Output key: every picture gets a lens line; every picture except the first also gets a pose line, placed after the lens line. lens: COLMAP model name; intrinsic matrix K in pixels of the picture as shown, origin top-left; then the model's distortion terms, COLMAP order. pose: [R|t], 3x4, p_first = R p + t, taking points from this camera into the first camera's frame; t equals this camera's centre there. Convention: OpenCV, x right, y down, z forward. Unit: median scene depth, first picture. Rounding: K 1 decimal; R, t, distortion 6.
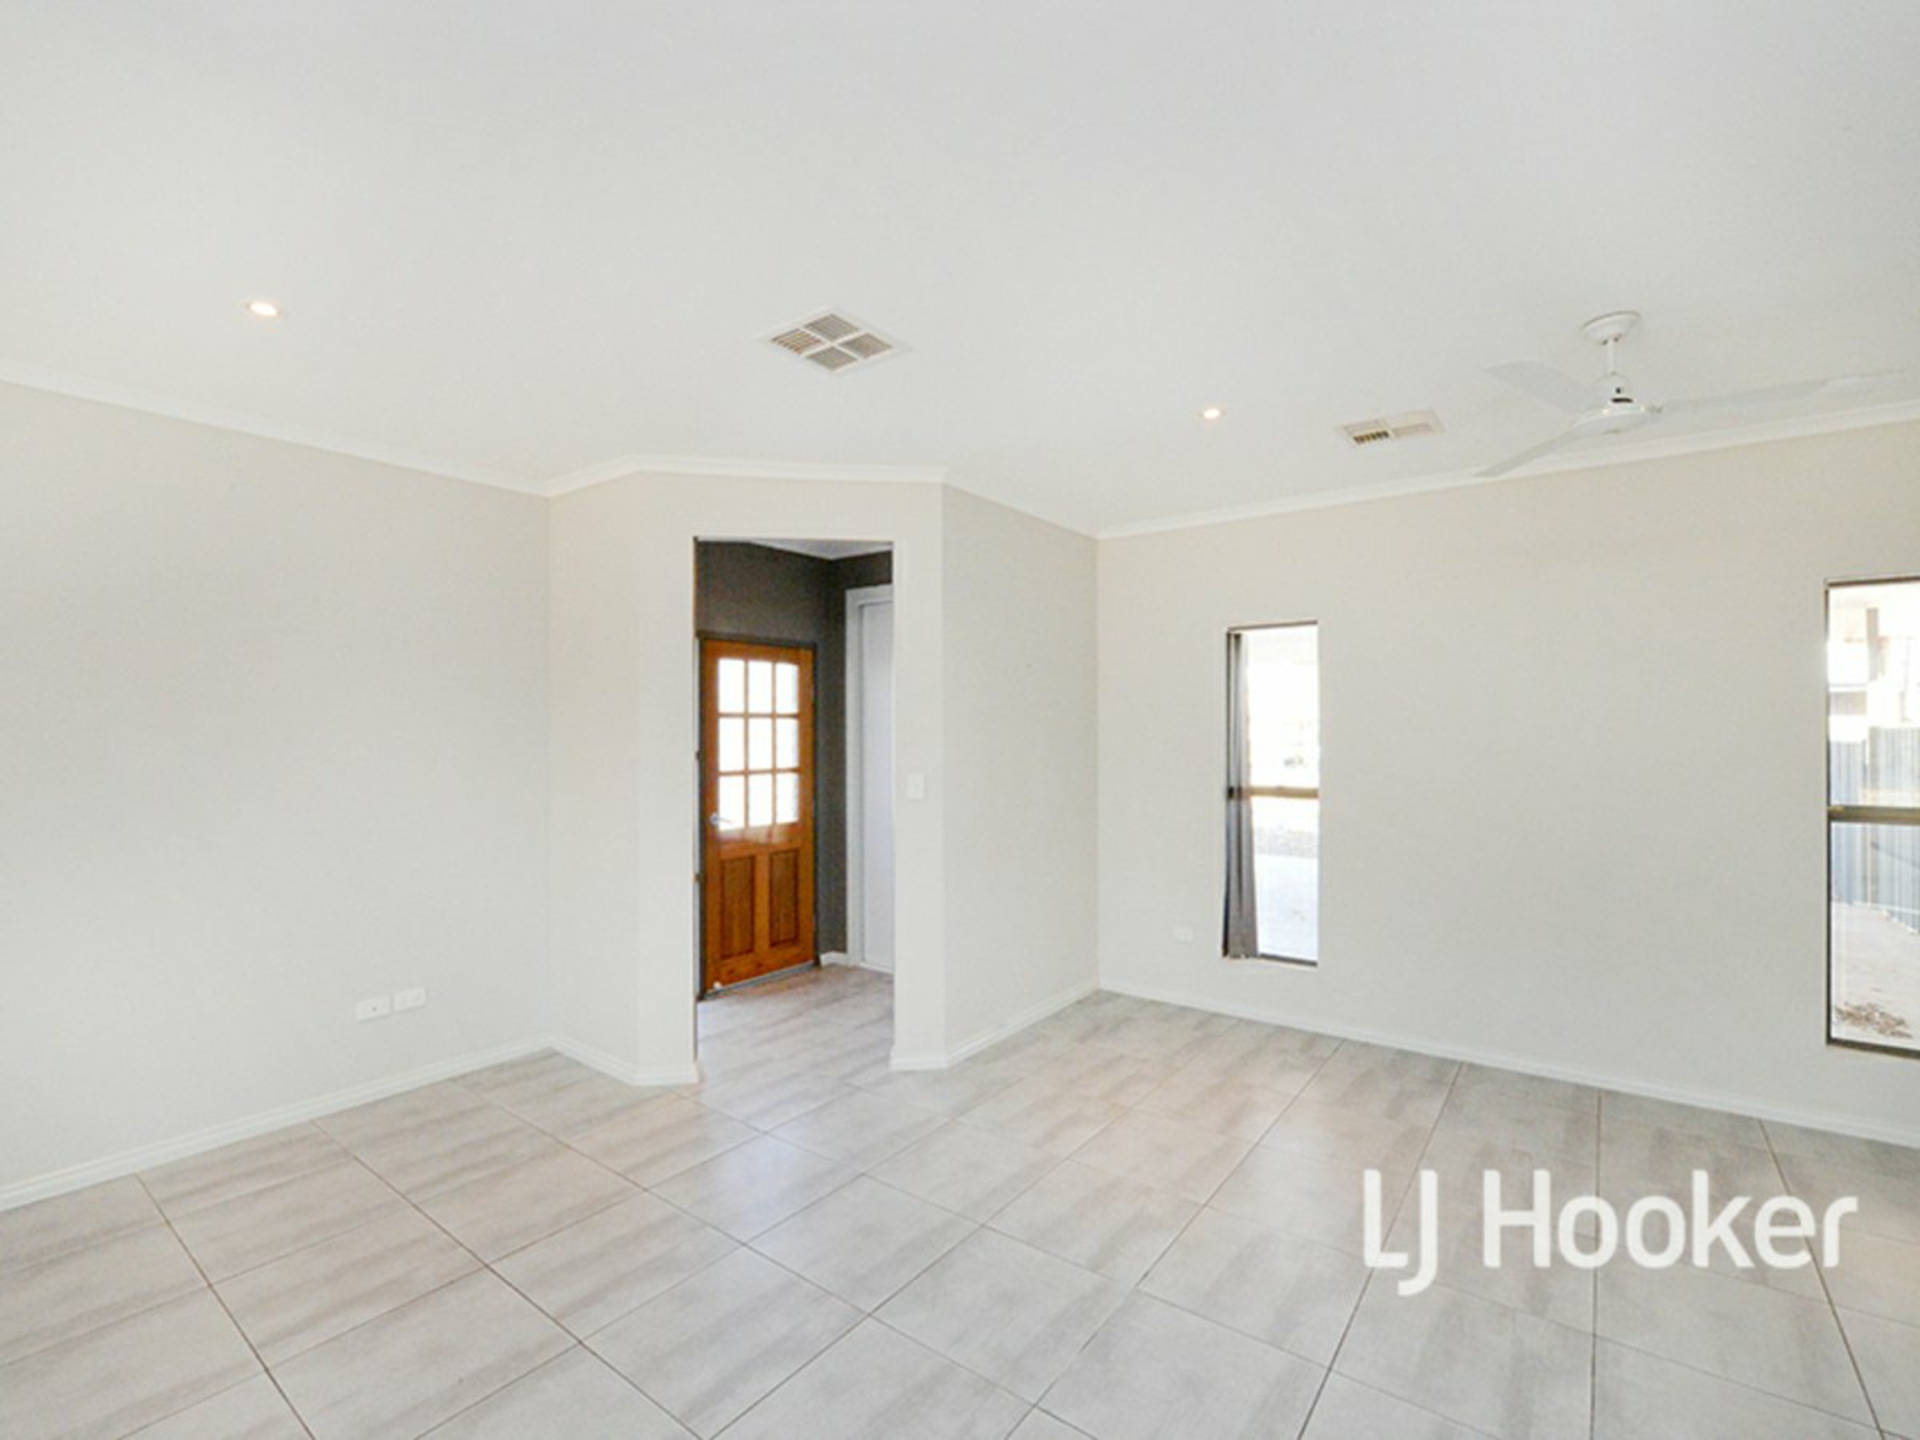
lens RADIAL K [[861.2, 0, 961.9], [0, 861.2, 729.8], [0, 0, 1]] dist [-0.009179, -0.000629]
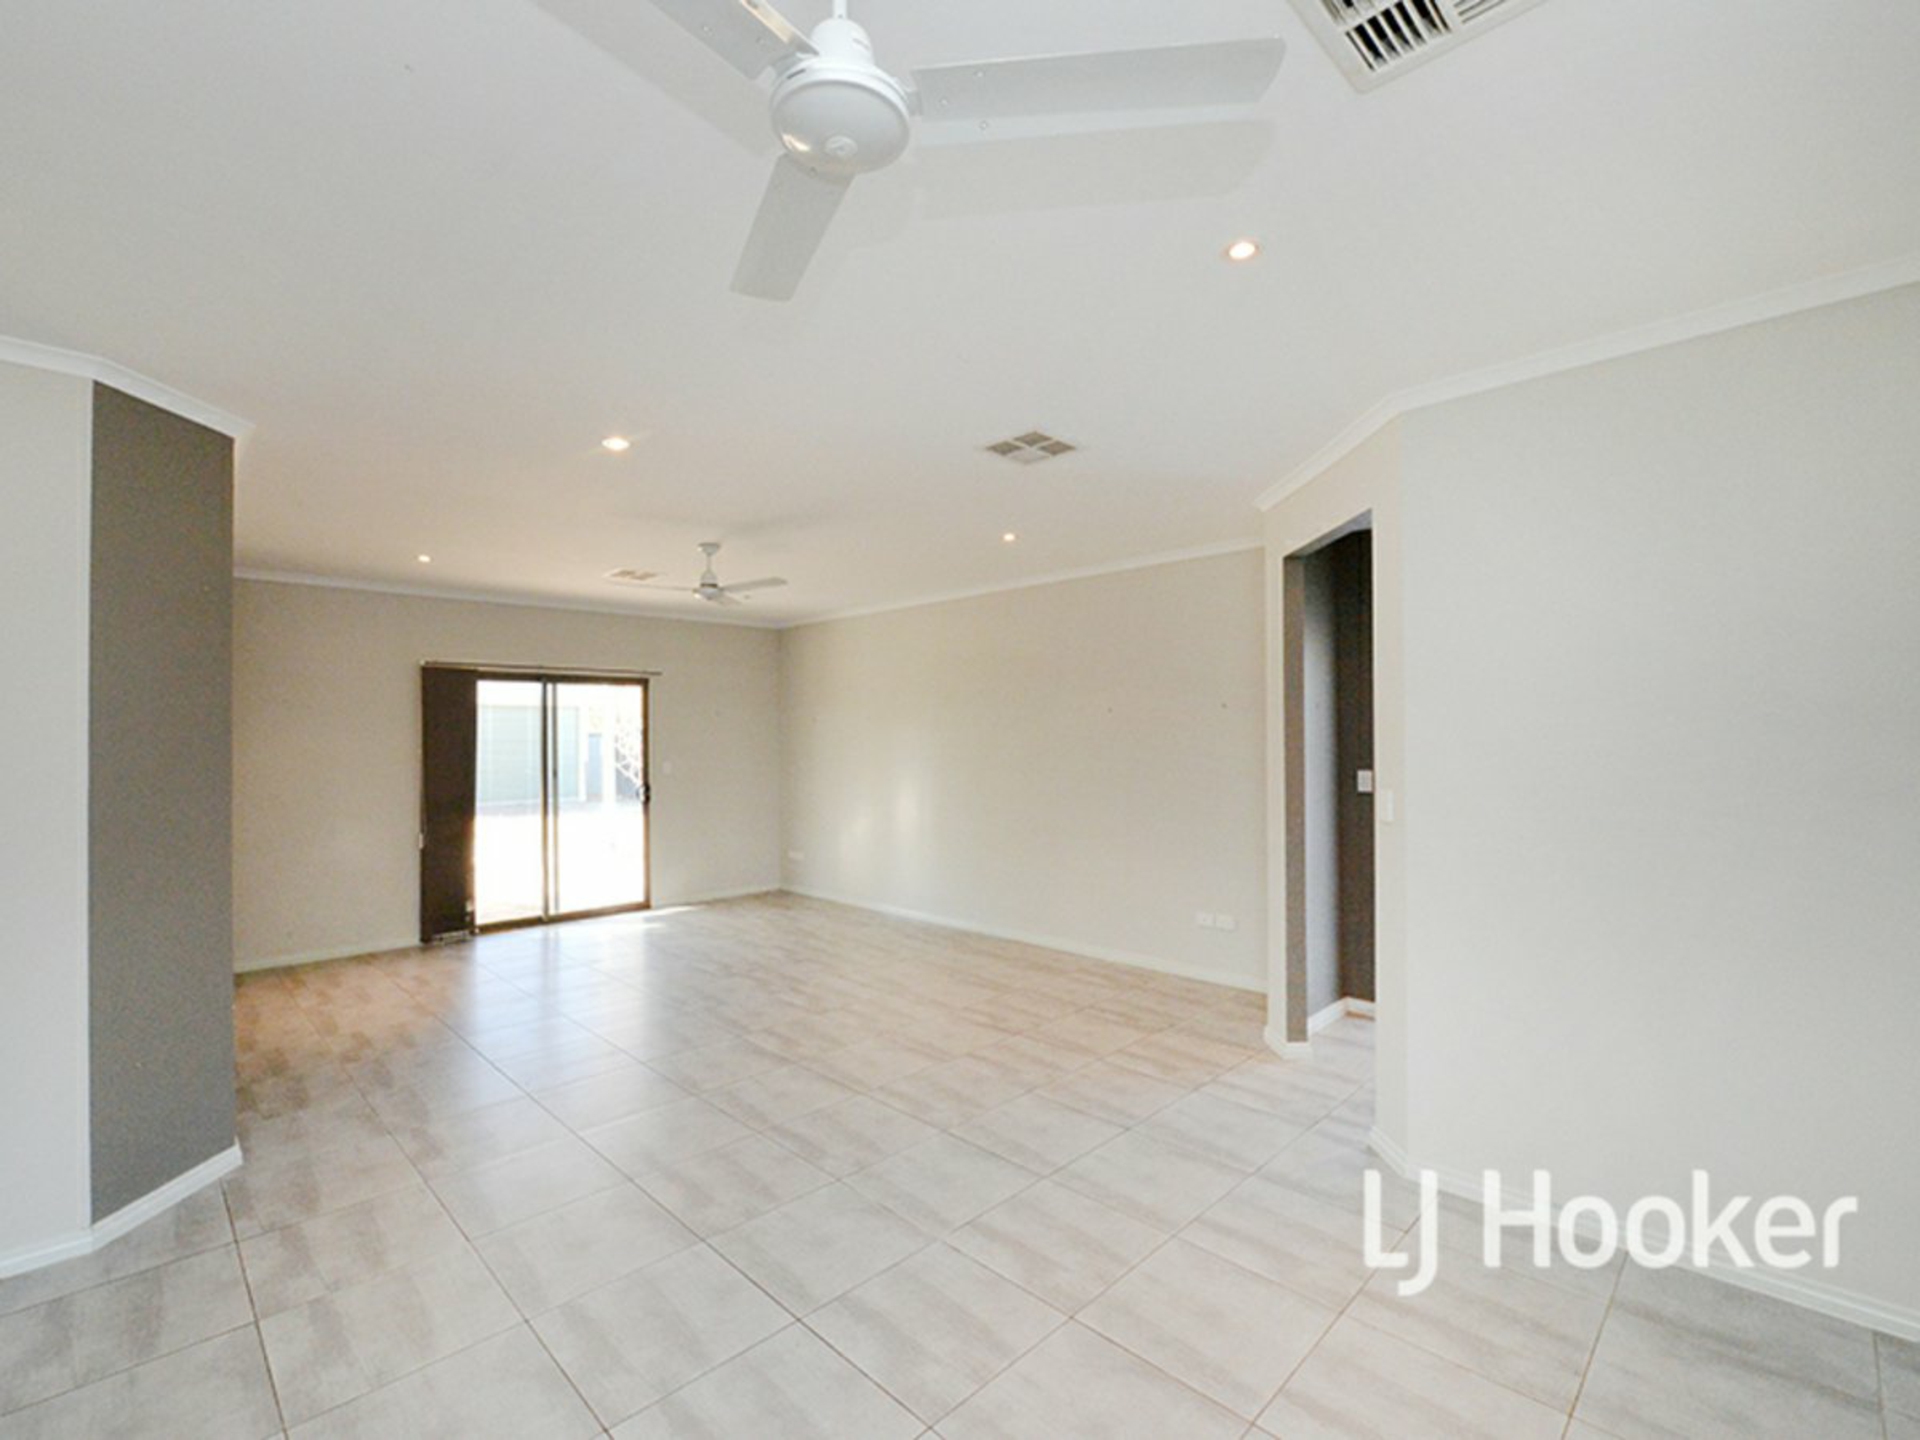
lens RADIAL K [[861.2, 0, 971.2], [0, 861.2, 715.1], [0, 0, 1]] dist [-0.009179, -0.000629]
pose [[-0.131283, -0.019514, -0.991153, 0.805114], [0.005799, 0.999774, -0.020452, -0.005094], [0.991328, -0.008433, -0.131140, 0.730269]]
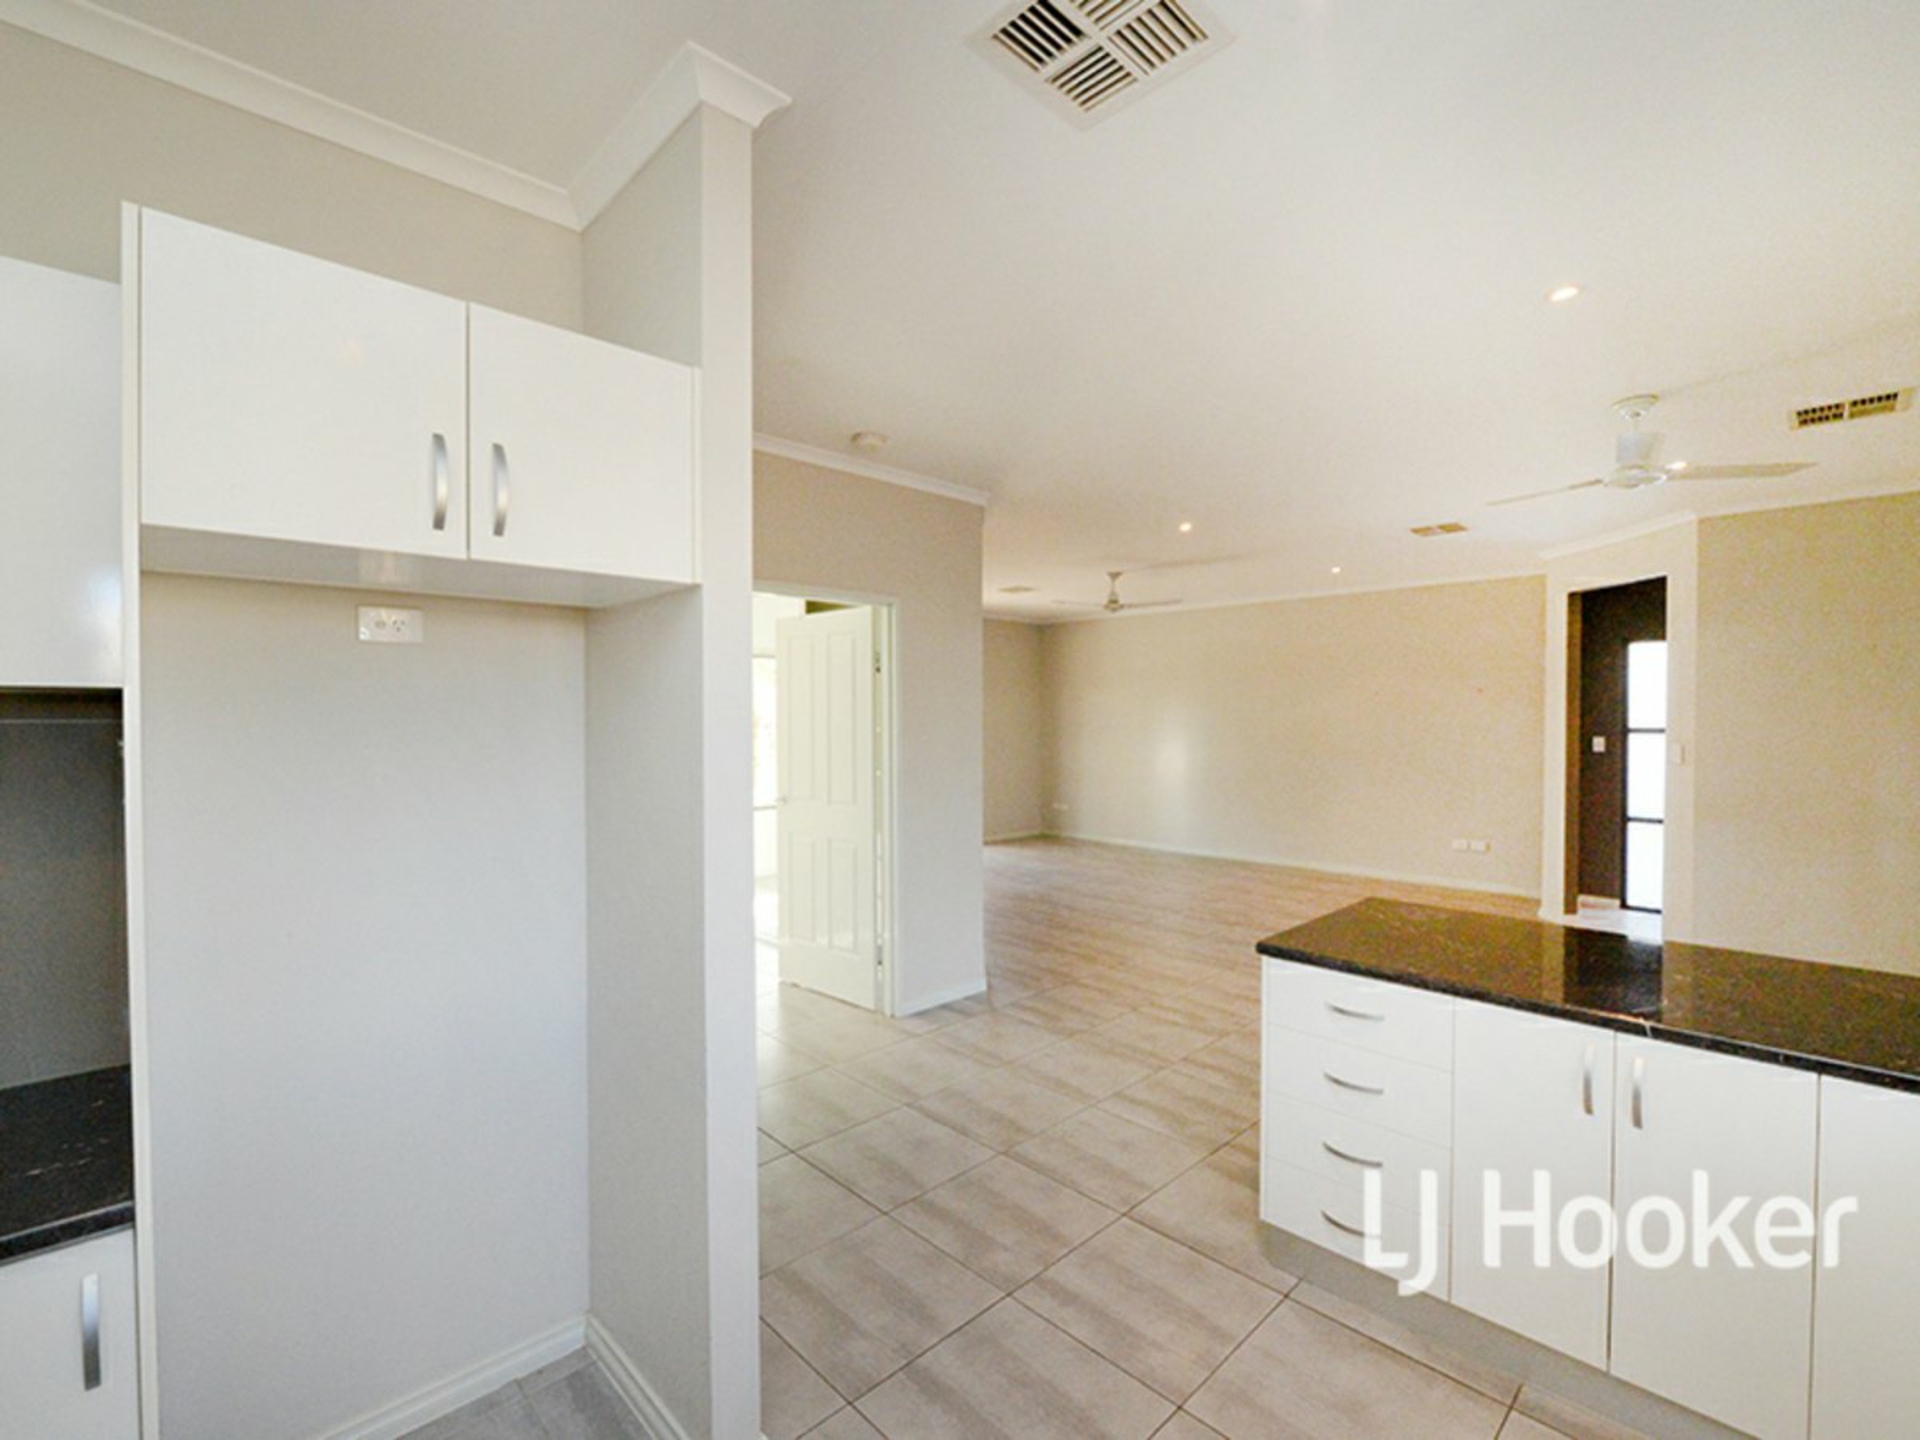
lens RADIAL K [[861.2, 0, 964.5], [0, 861.2, 720.4], [0, 0, 1]] dist [-0.009179, -0.000629]
pose [[-0.151128, 0.011518, -0.988447, 1.446532], [-0.001604, 0.999928, 0.011897, -0.001234], [0.988513, 0.003383, -0.151098, 0.105289]]
